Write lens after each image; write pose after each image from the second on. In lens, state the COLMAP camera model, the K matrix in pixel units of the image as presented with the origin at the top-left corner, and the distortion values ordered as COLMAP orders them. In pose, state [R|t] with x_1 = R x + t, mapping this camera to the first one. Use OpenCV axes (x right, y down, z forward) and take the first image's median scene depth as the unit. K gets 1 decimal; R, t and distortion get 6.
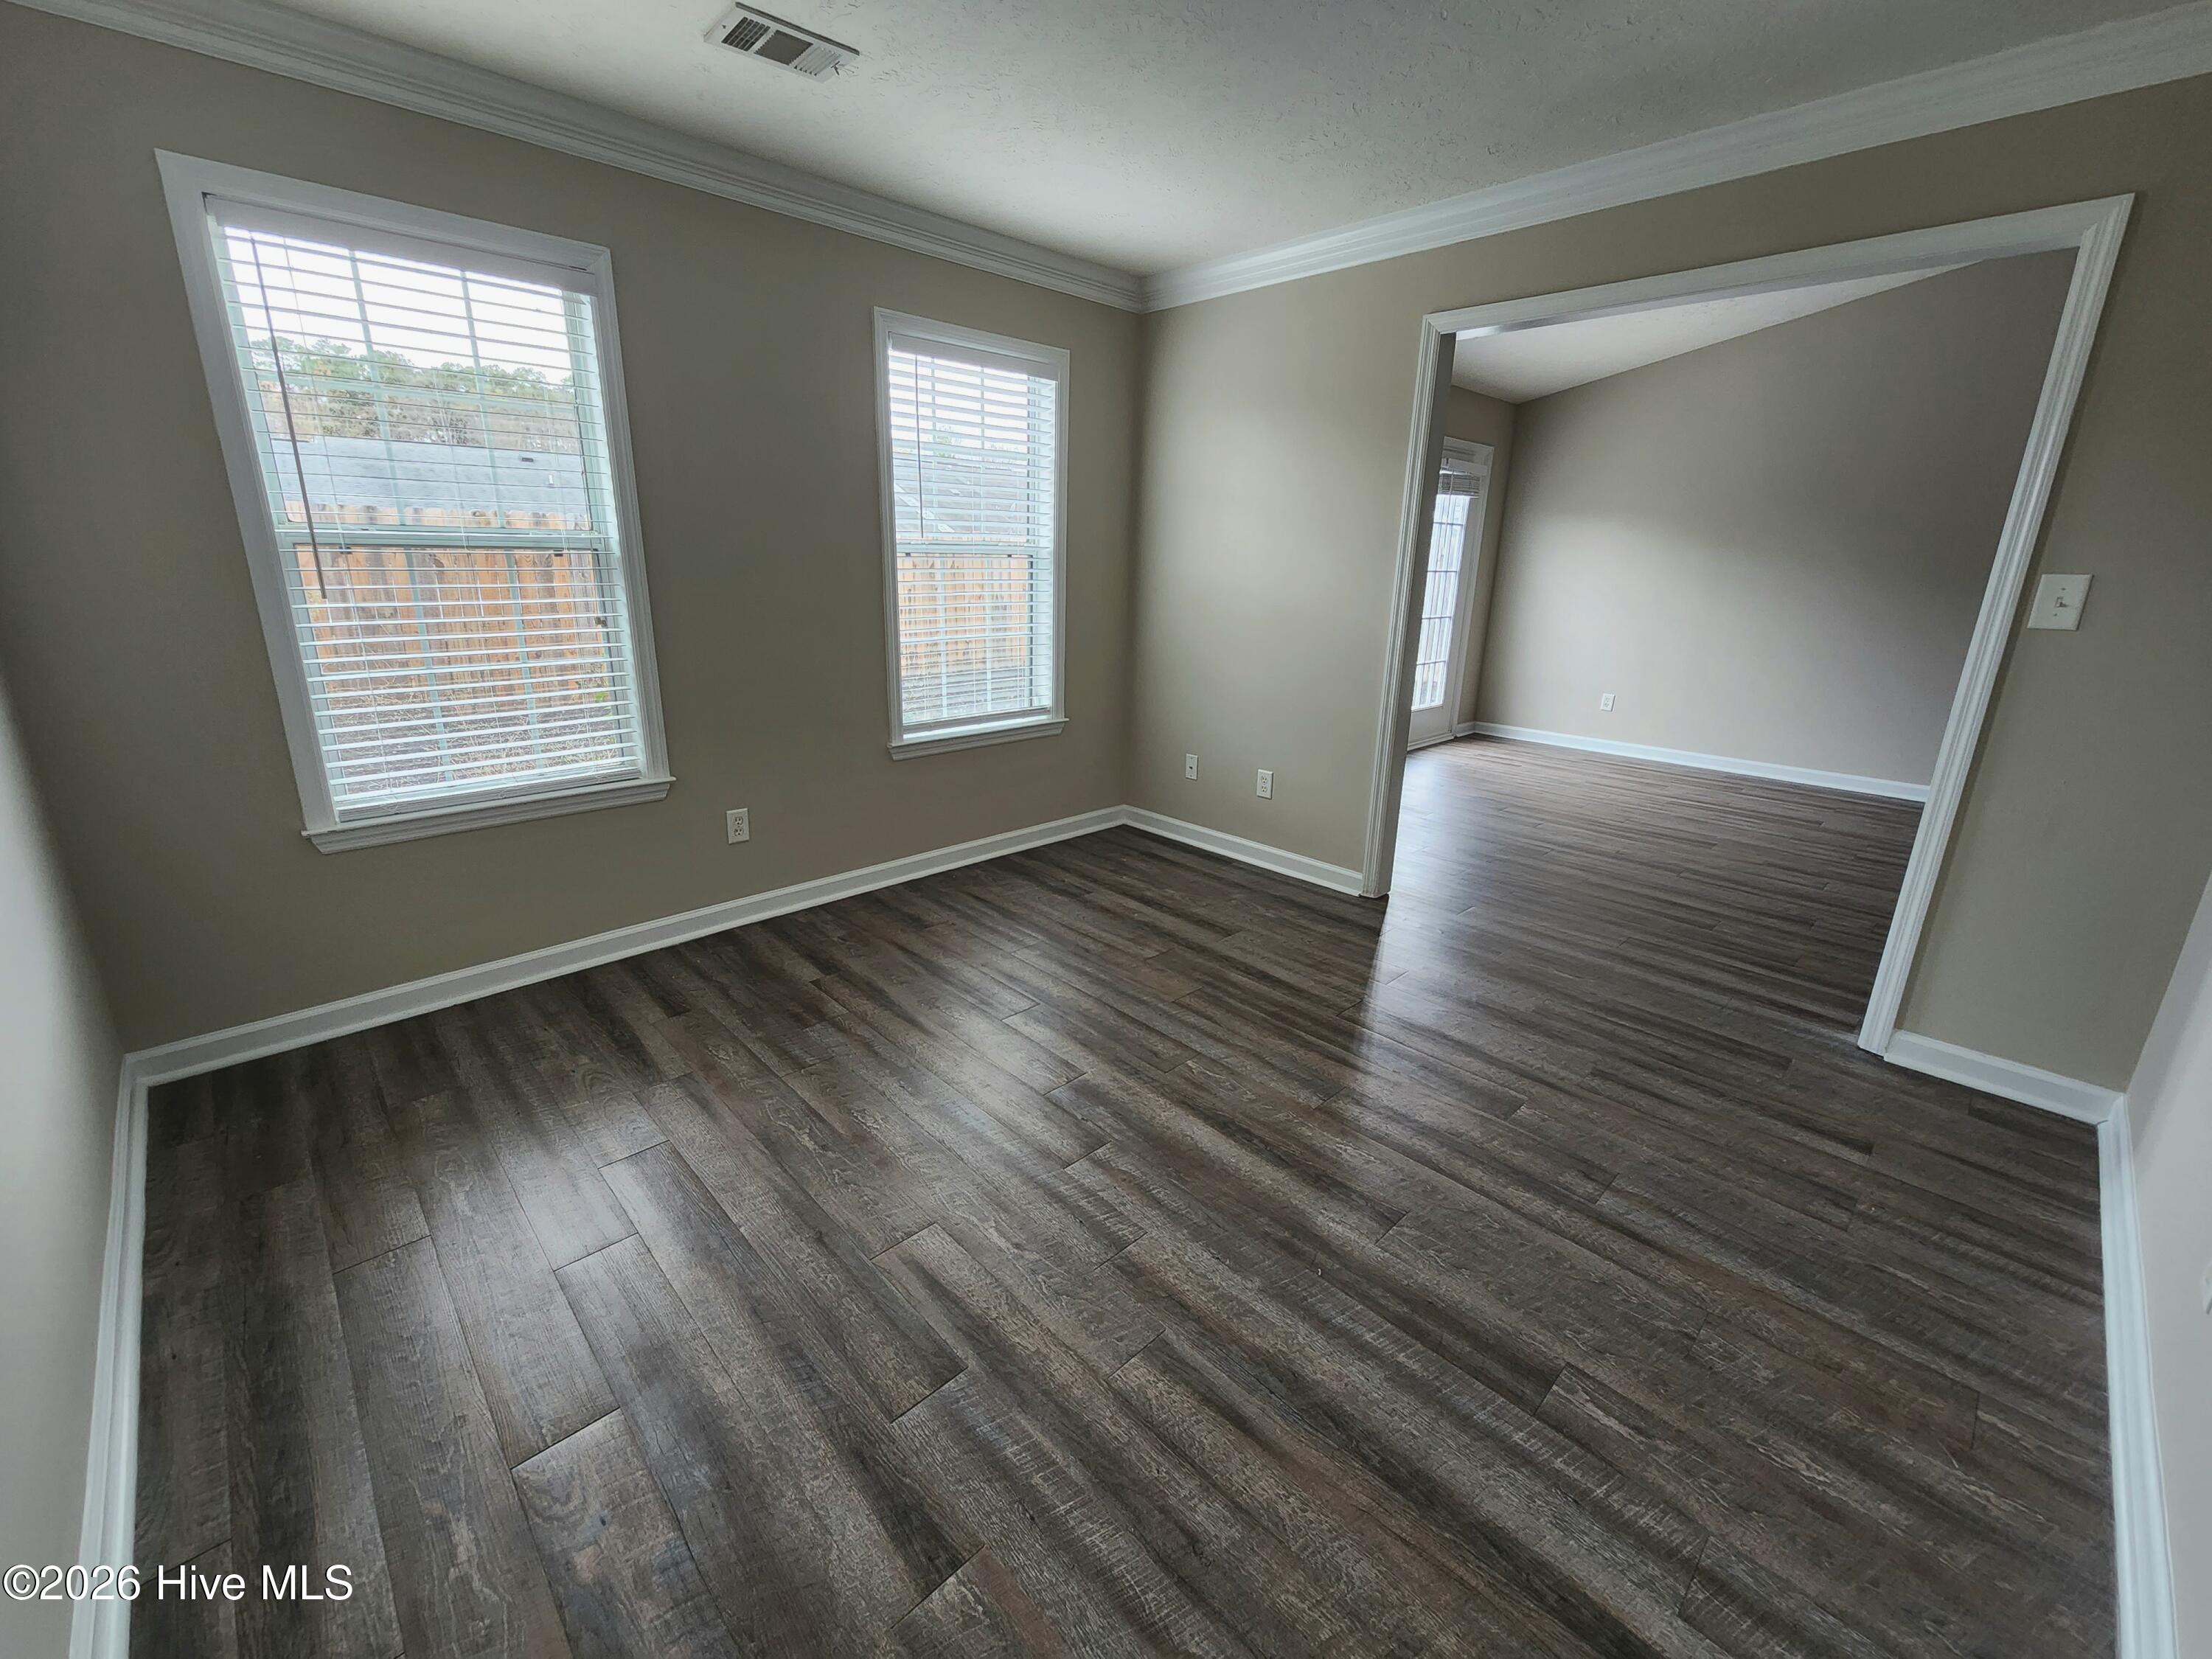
lens RADIAL K [[911.1, 0, 1088.3], [0, 911.1, 818.2], [0, 0, 1]] dist [-0.014343, -0.000157]
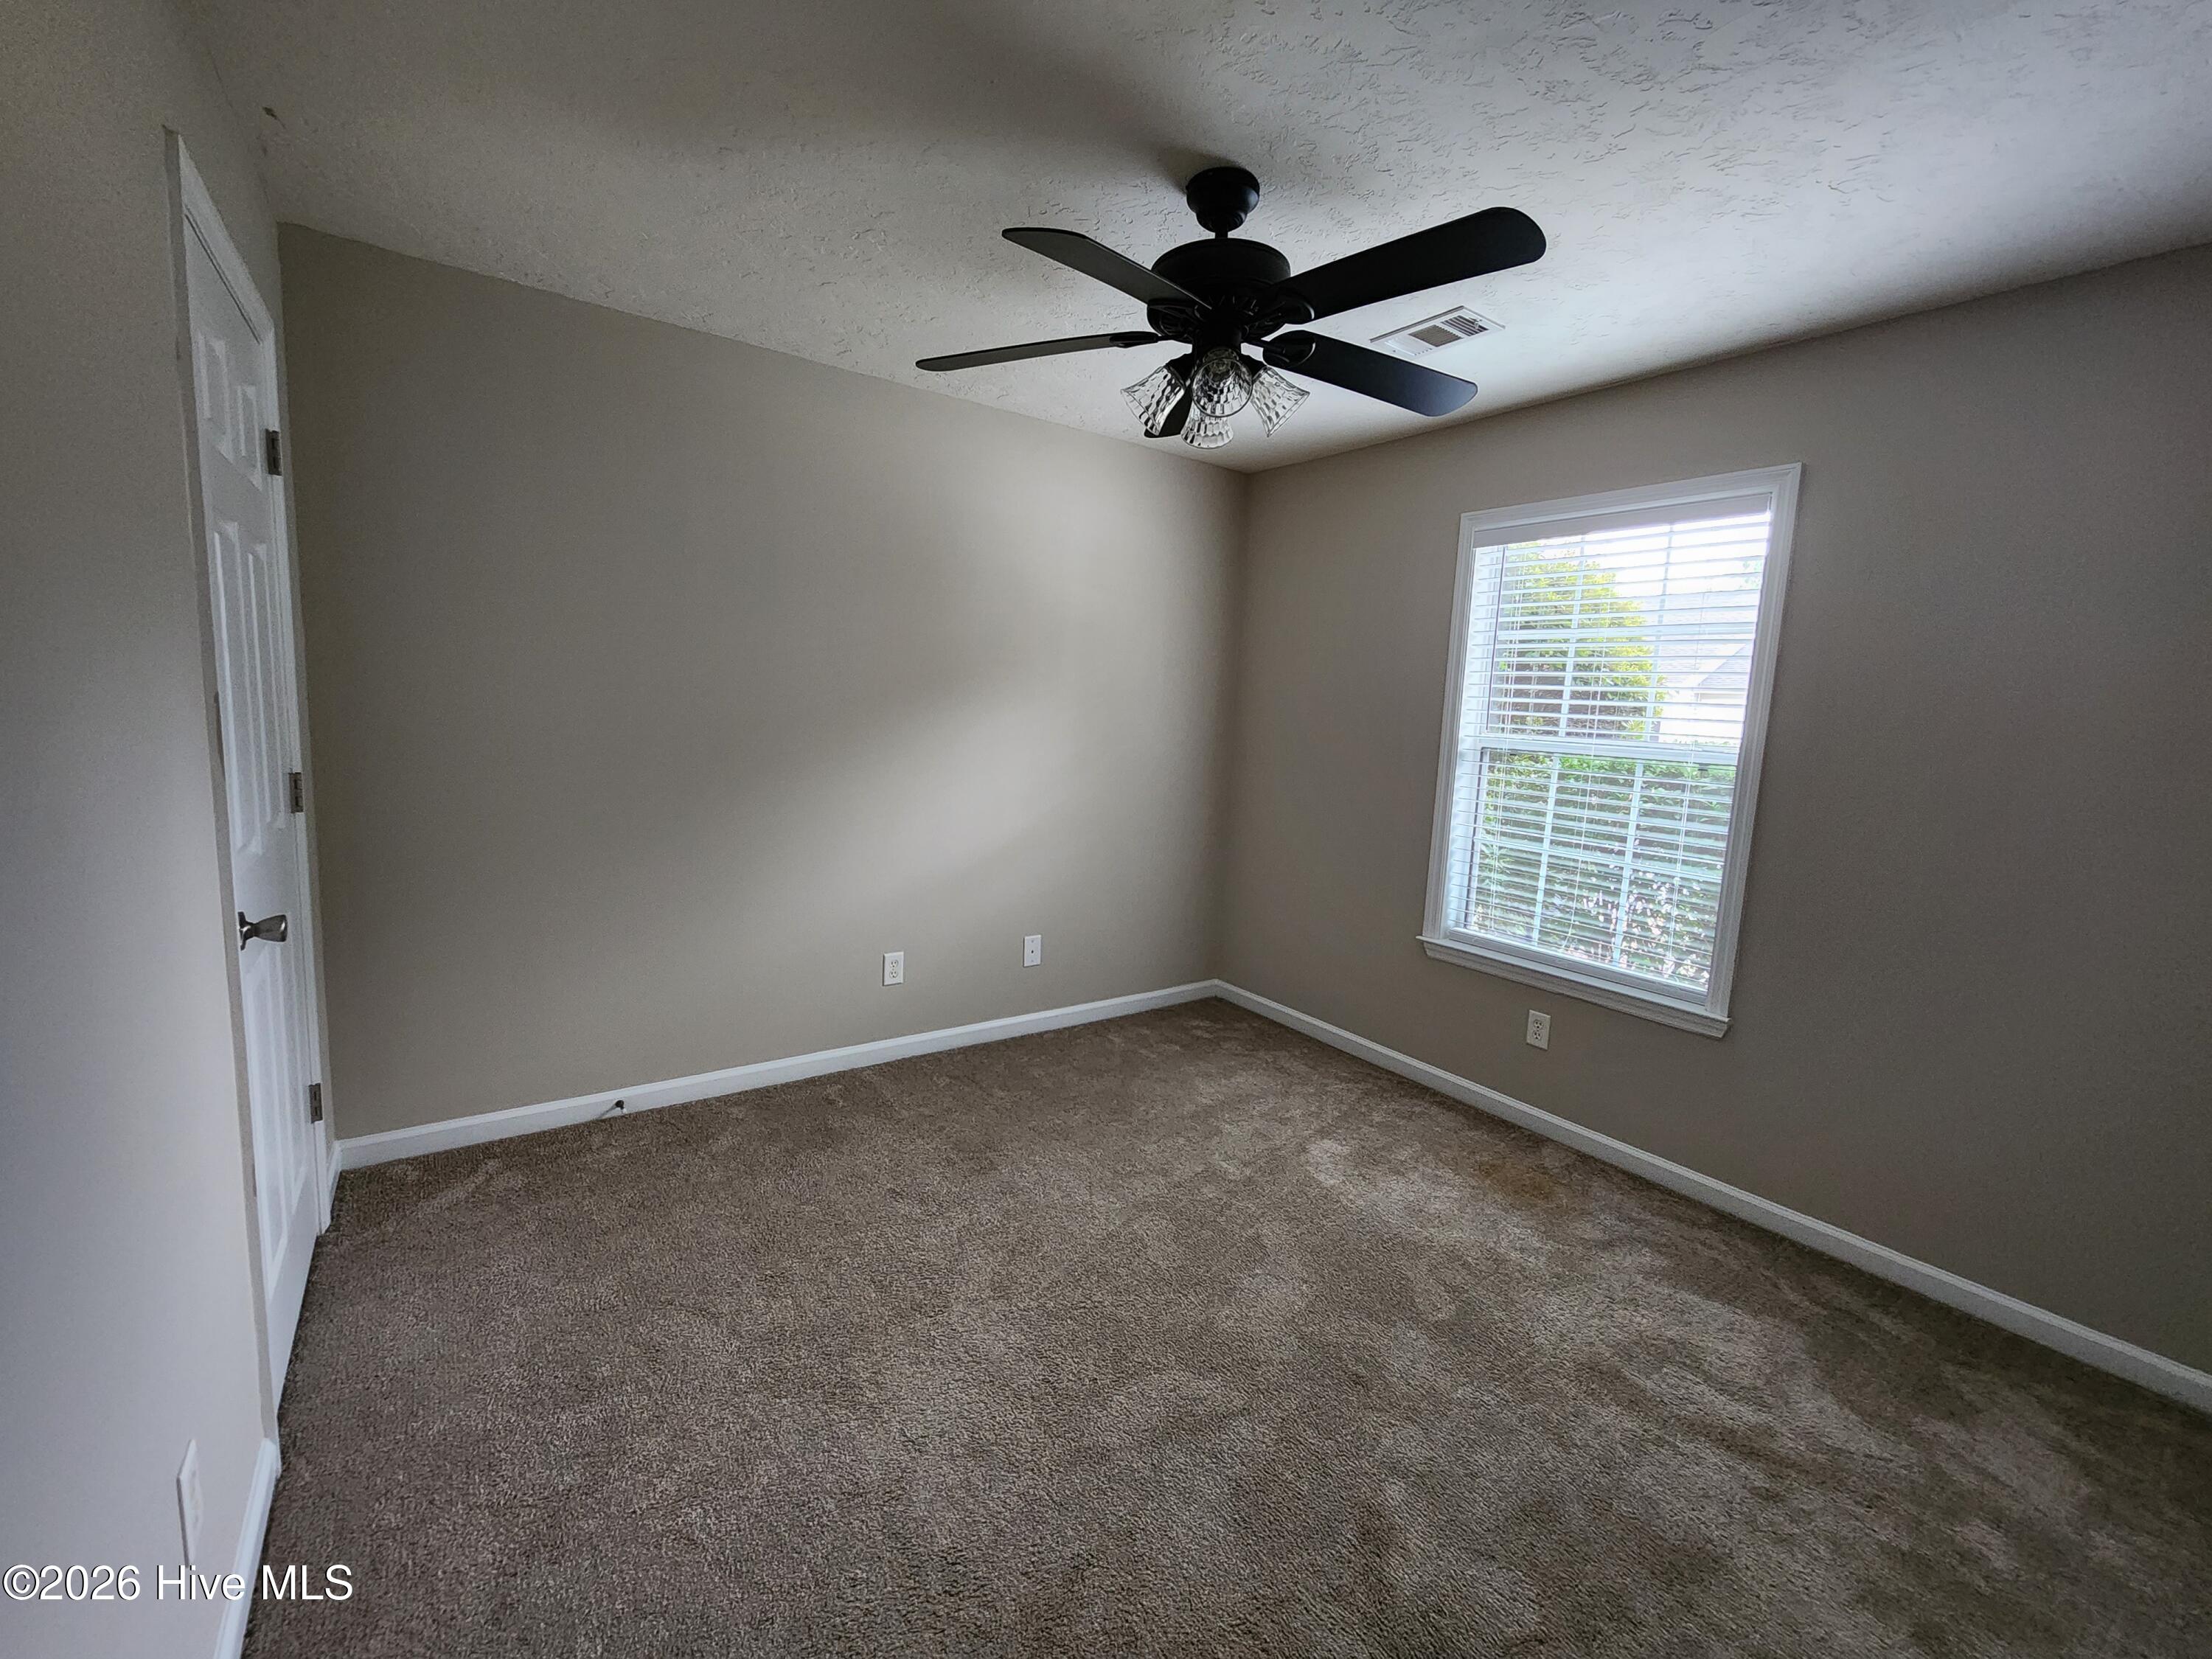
lens RADIAL K [[911.1, 0, 1088.3], [0, 911.1, 818.2], [0, 0, 1]] dist [-0.014343, -0.000157]
pose [[-0.144287, 0.078209, -0.986440, 0.588058], [-0.337118, 0.933352, 0.123311, -0.154574], [0.930340, 0.350339, -0.108305, 0.571864]]
